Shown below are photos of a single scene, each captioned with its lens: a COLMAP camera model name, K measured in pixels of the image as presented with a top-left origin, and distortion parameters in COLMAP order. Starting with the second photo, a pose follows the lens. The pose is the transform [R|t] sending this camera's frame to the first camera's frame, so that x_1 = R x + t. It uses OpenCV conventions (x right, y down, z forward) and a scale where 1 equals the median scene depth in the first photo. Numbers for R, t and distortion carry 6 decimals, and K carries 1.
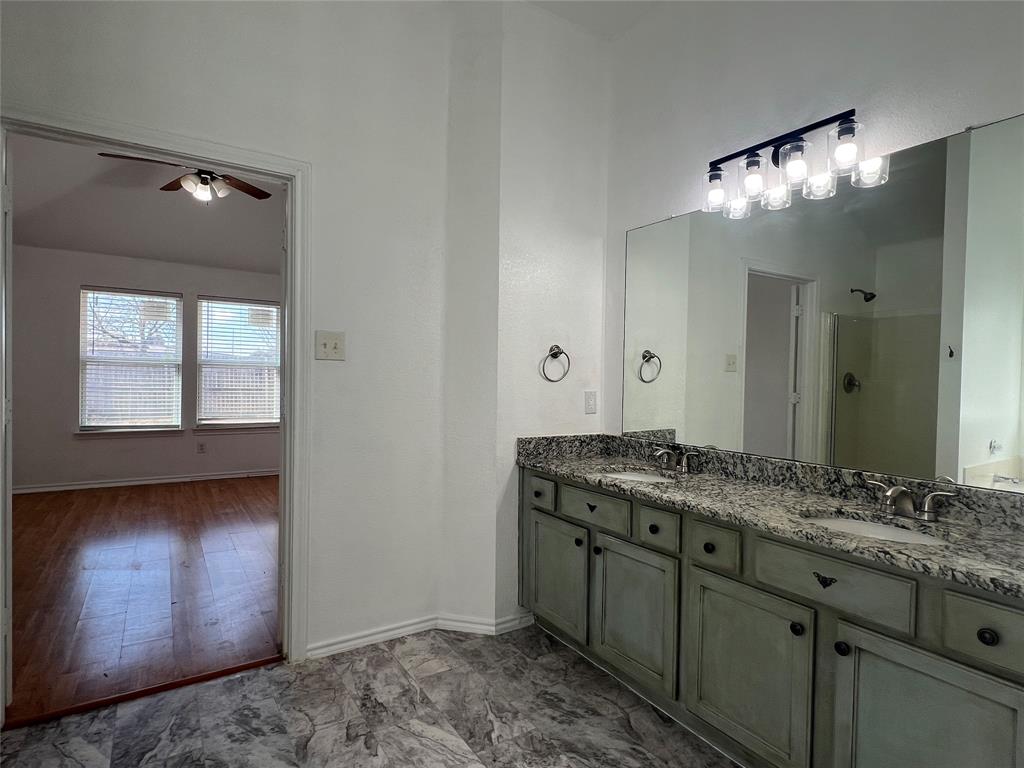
lens RADIAL K [[545.0, 0, 511.1], [0, 545.0, 388.4], [0, 0, 1]] dist [-0.007746, -0.002787]
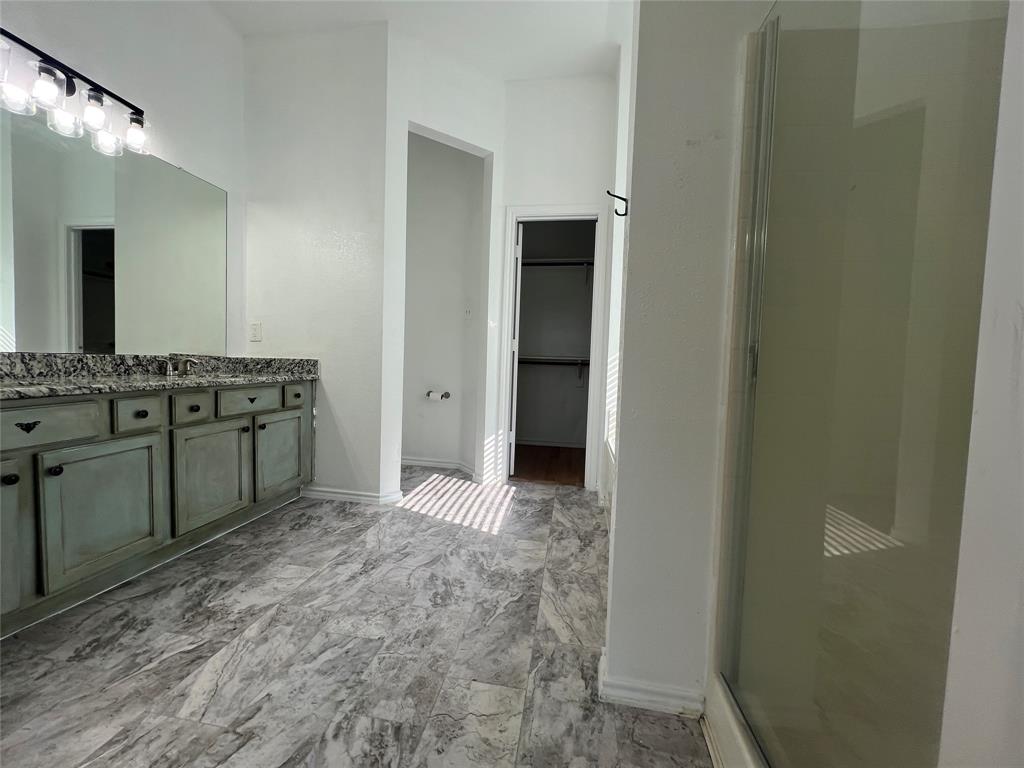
lens RADIAL K [[412.0, 0, 510.9], [0, 412.0, 379.2], [0, 0, 1]] dist [-0.010989, 0.000718]
pose [[-0.746786, -0.074003, 0.660934, -0.828941], [-0.034715, 0.996773, 0.072382, 0.093001], [-0.664158, 0.031110, -0.746945, 1.071457]]
